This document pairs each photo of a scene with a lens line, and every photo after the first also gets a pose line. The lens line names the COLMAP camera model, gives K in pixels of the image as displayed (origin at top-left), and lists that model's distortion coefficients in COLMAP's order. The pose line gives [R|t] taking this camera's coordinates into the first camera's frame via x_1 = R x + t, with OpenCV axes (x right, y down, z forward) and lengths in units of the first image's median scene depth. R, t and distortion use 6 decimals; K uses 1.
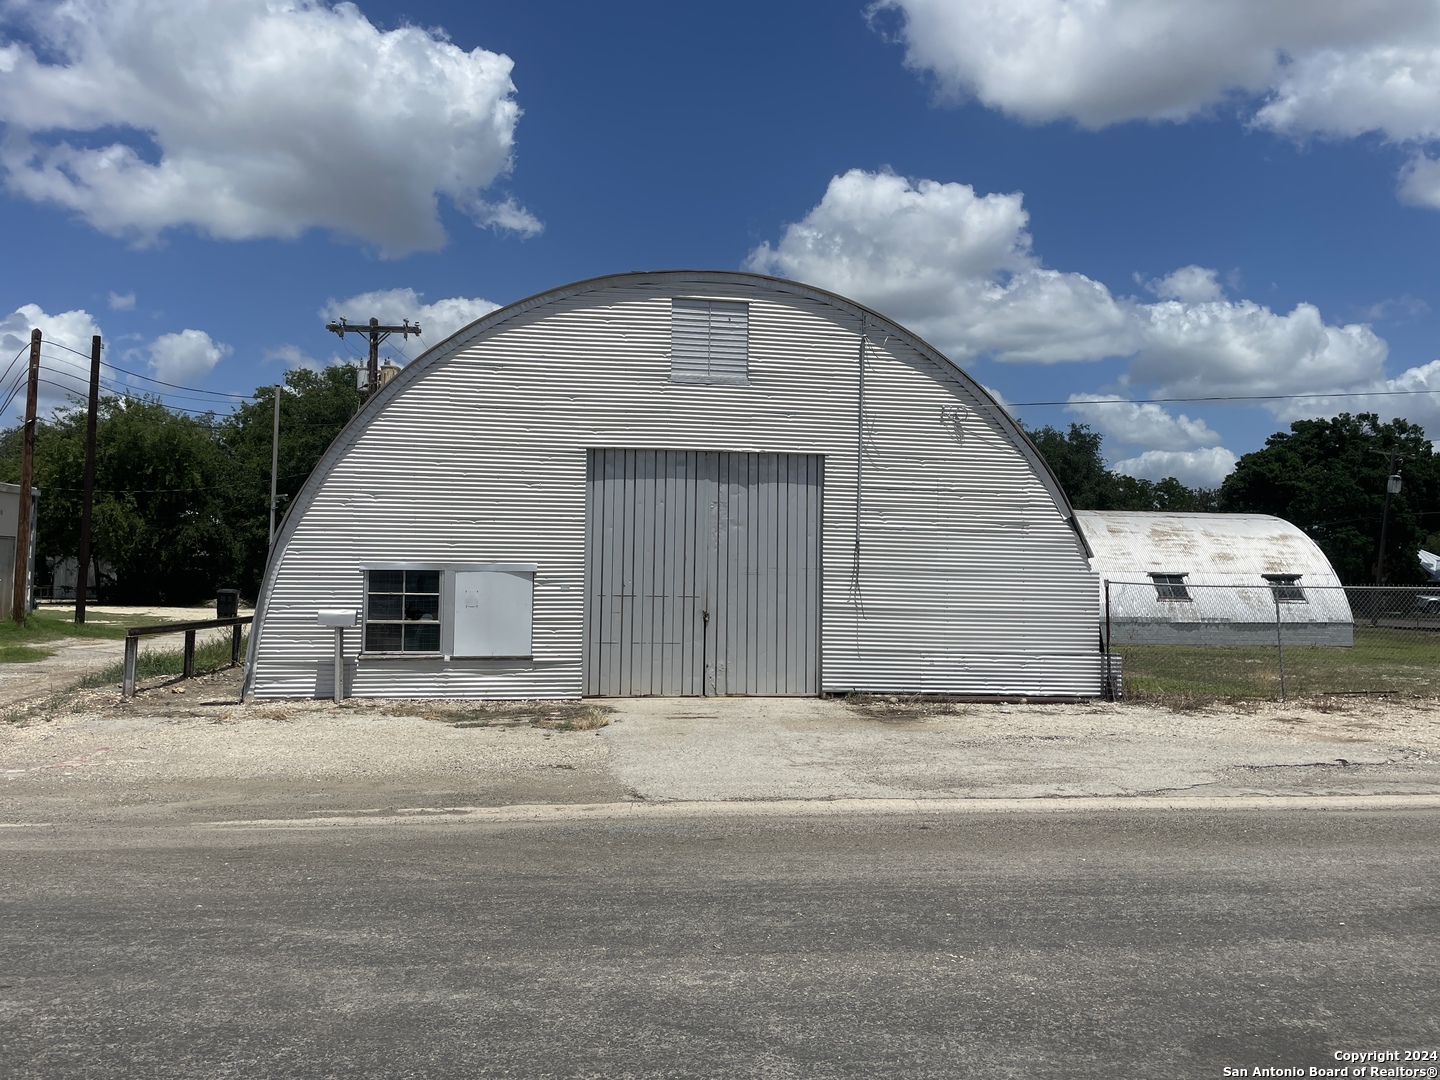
lens RADIAL K [[1043.9, 0, 728.1], [0, 1043.9, 547.2], [0, 0, 1]] dist [0.034151, 0.005798]
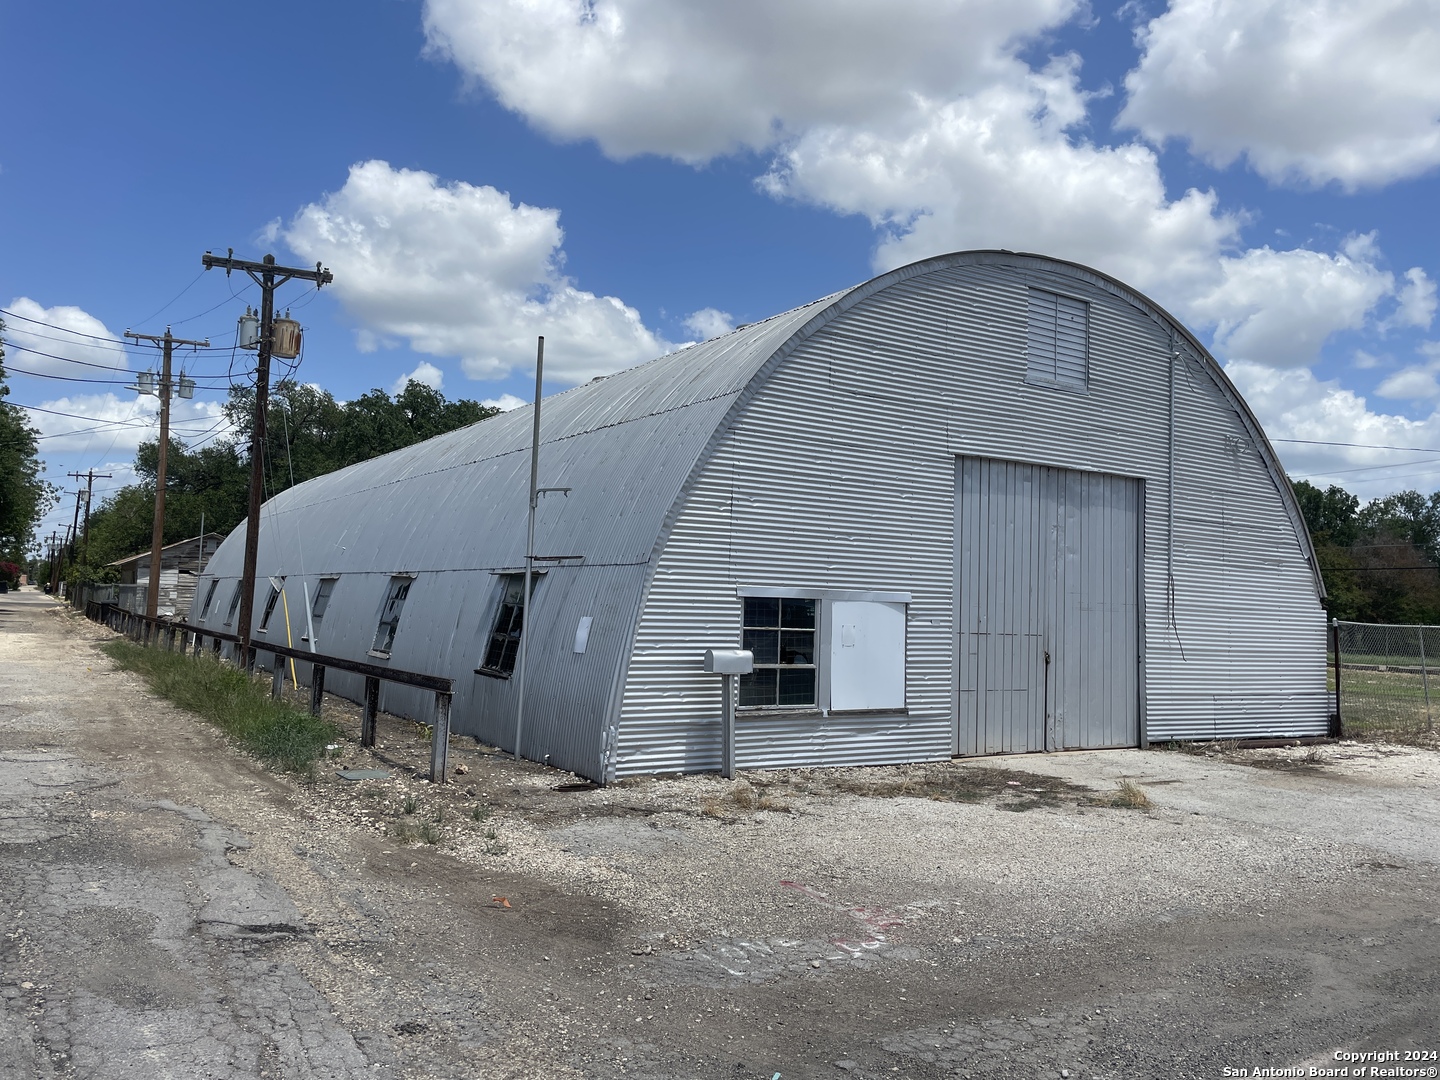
lens RADIAL K [[1141.4, 0, 707.0], [0, 1141.4, 535.6], [0, 0, 1]] dist [-0.011605, 0.017963]
pose [[0.916301, 0.040047, 0.398484, -0.671056], [-0.025579, 0.998809, -0.041561, 0.012180], [-0.399673, 0.027890, 0.916233, 0.254961]]
